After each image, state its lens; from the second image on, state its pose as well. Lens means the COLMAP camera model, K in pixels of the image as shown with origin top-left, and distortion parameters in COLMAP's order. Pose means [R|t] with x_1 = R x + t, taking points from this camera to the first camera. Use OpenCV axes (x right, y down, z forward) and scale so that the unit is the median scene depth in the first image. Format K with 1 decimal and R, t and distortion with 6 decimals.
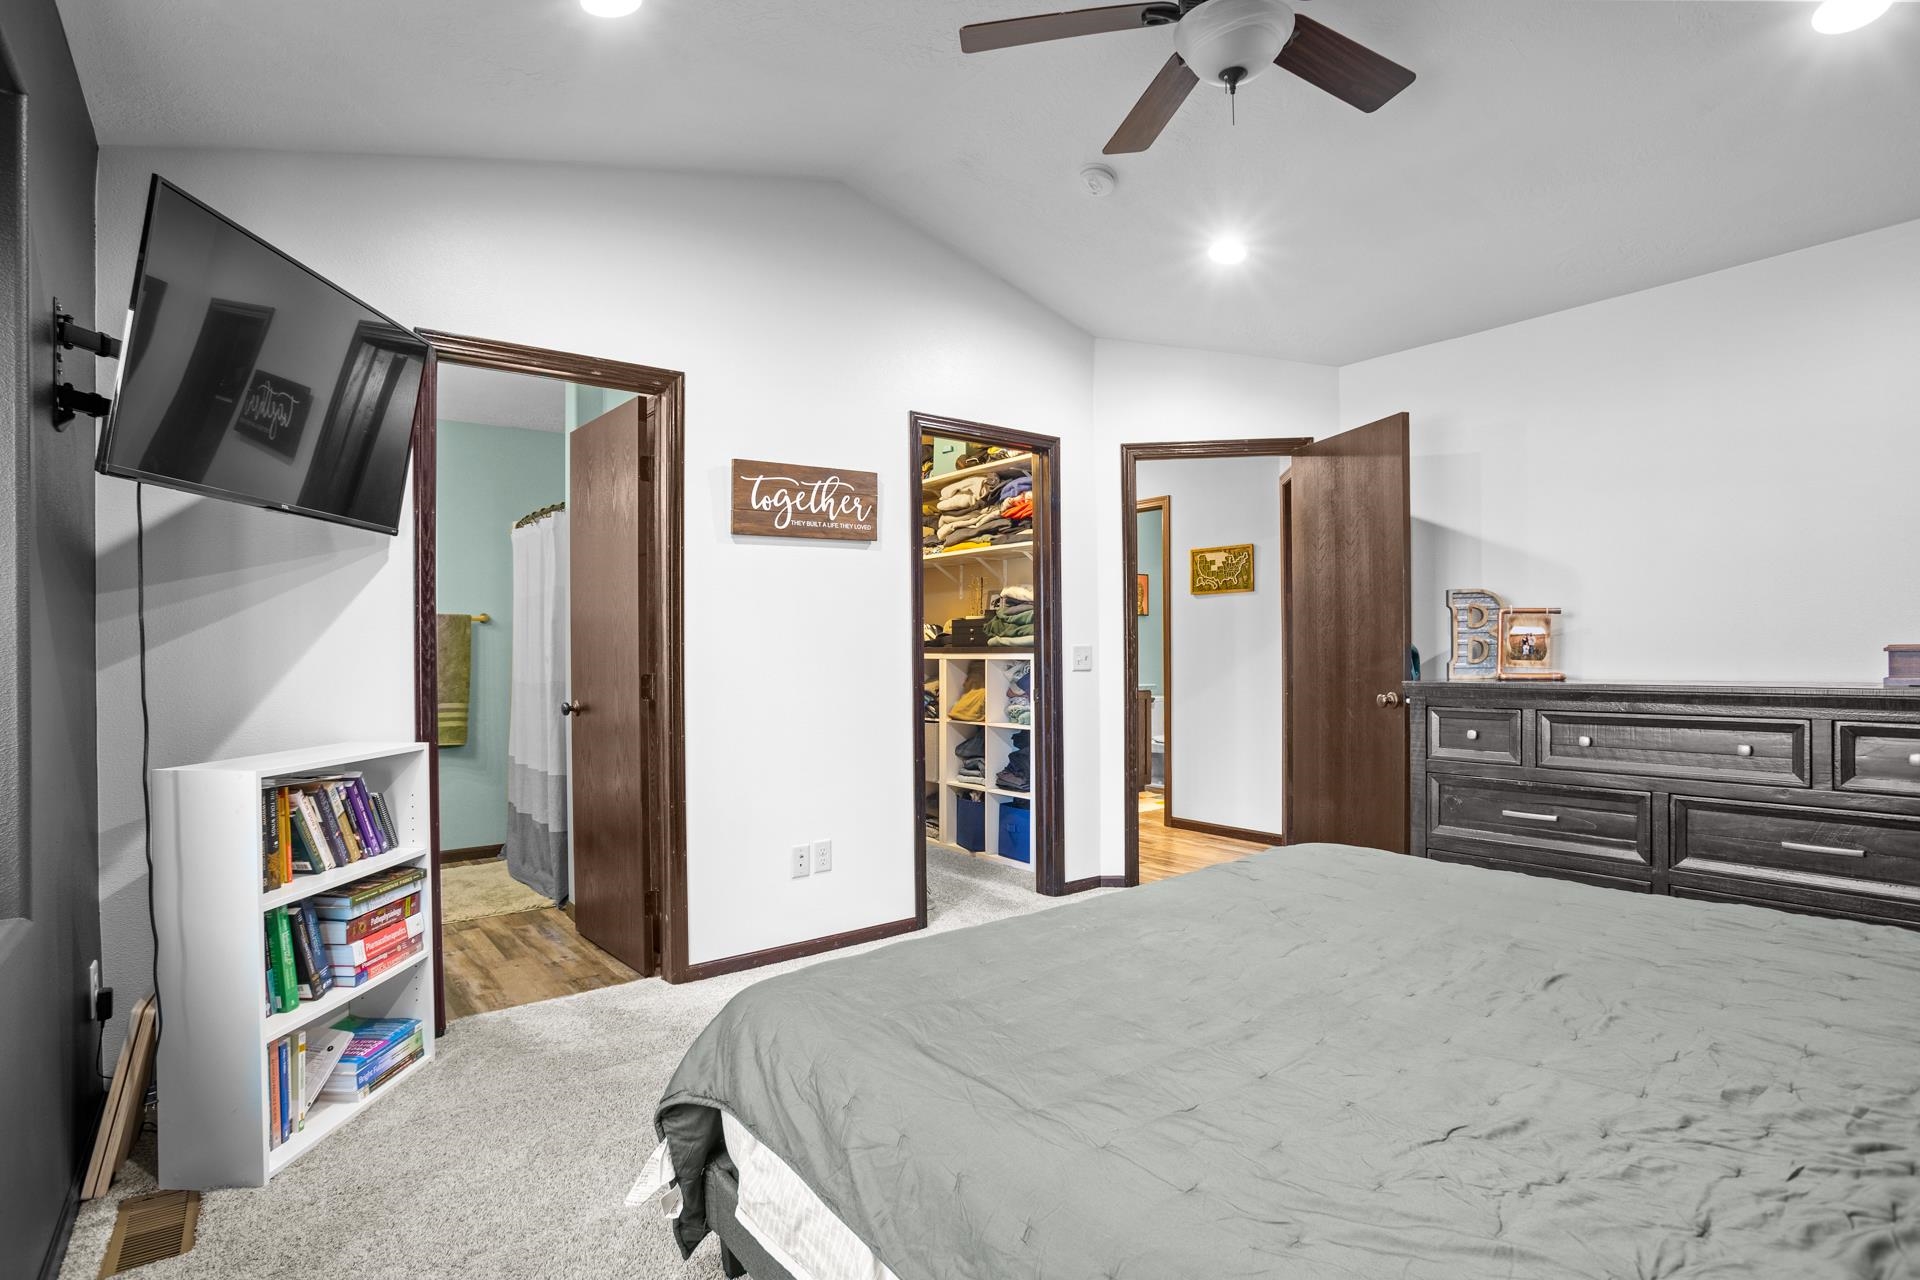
lens RADIAL K [[946.3, 0, 960.0], [0, 946.3, 640.0], [0, 0, 1]] dist [-0.073158, 0.034815]
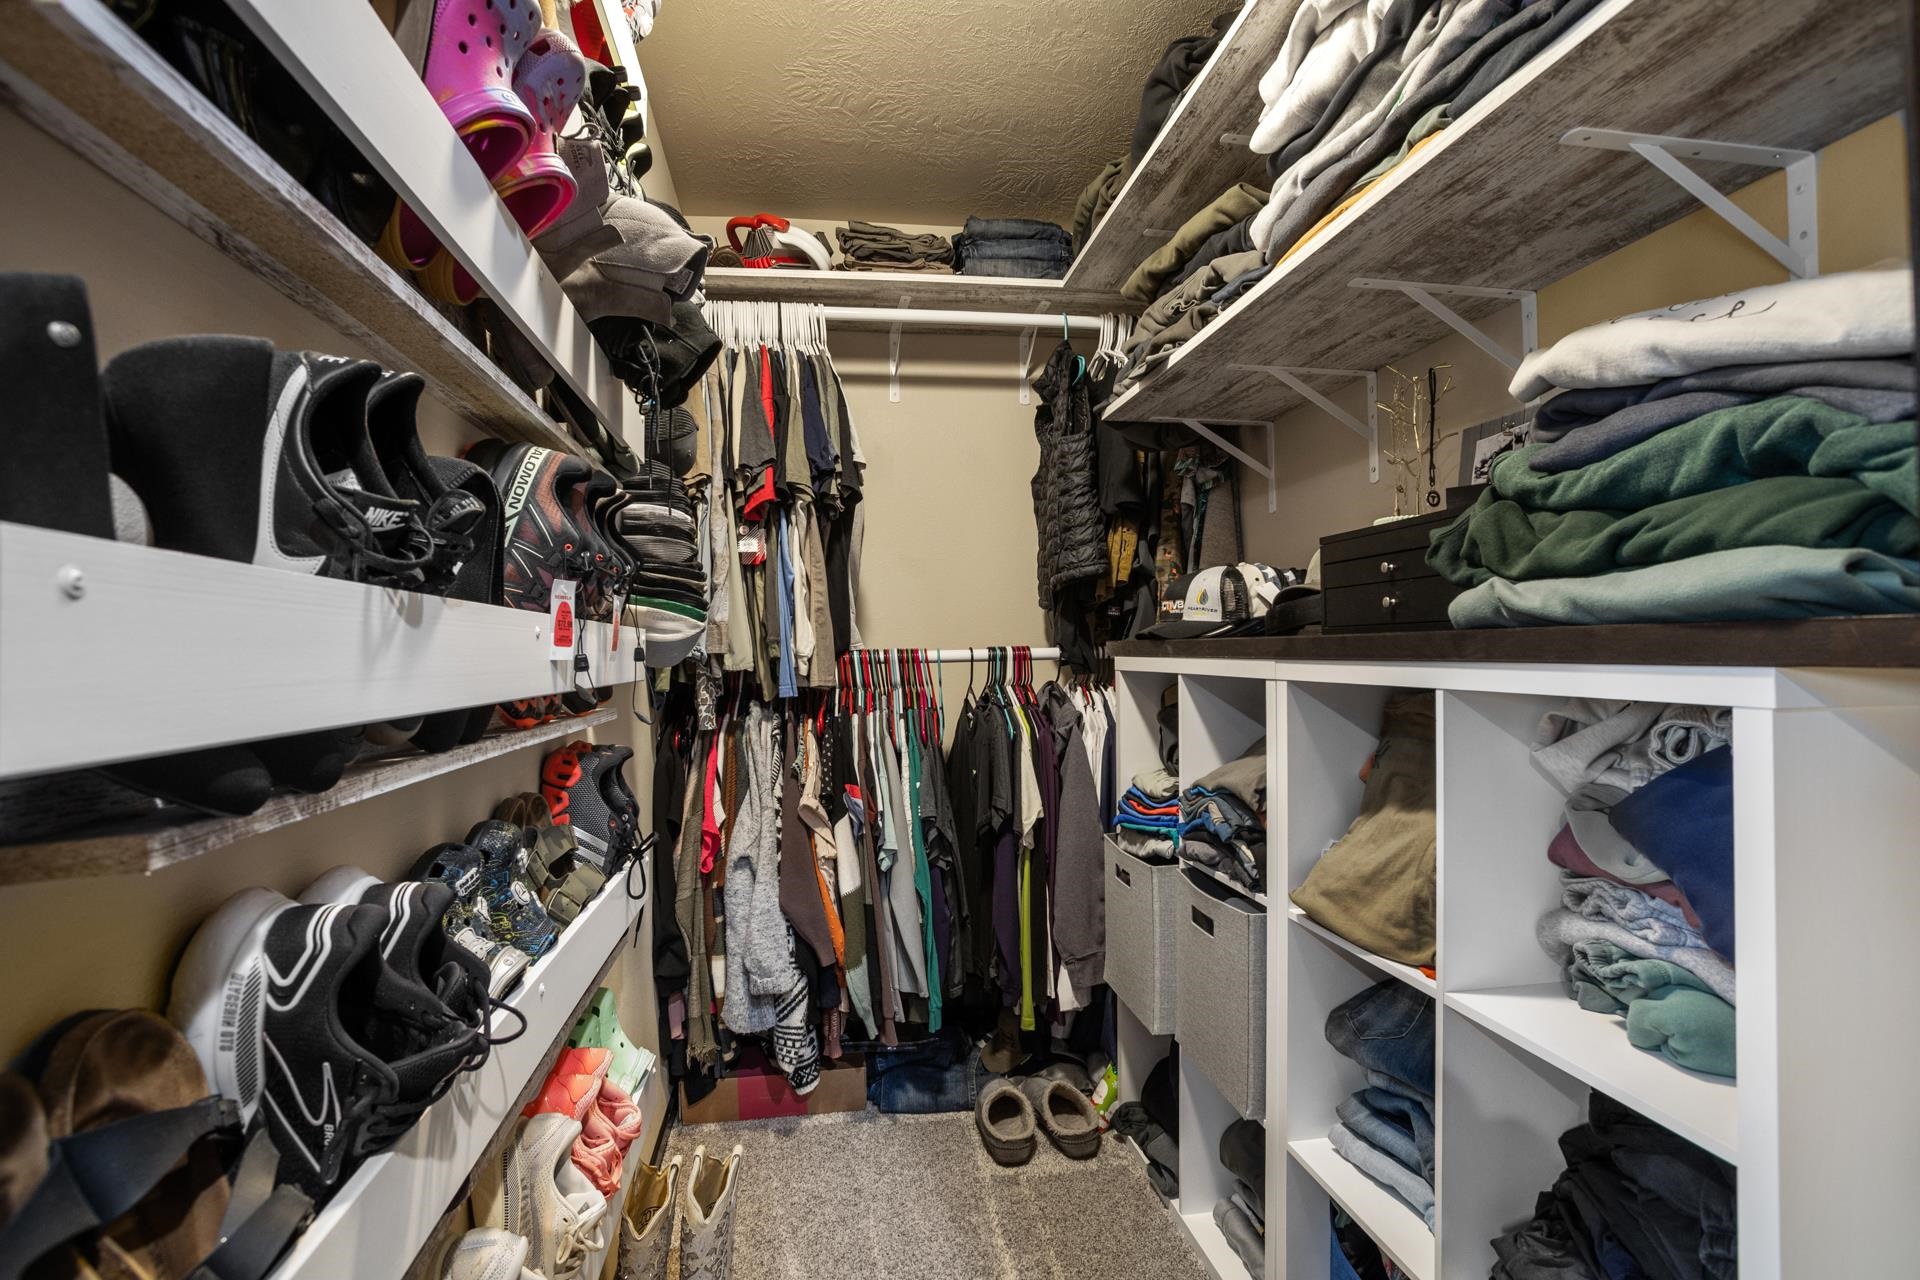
lens RADIAL K [[946.3, 0, 960.0], [0, 946.3, 640.0], [0, 0, 1]] dist [-0.073158, 0.034815]
pose [[0.871781, -0.014841, -0.489670, 0.035890], [0.018849, 0.999817, 0.003256, 0.006506], [0.489532, -0.012068, 0.871902, 0.760902]]
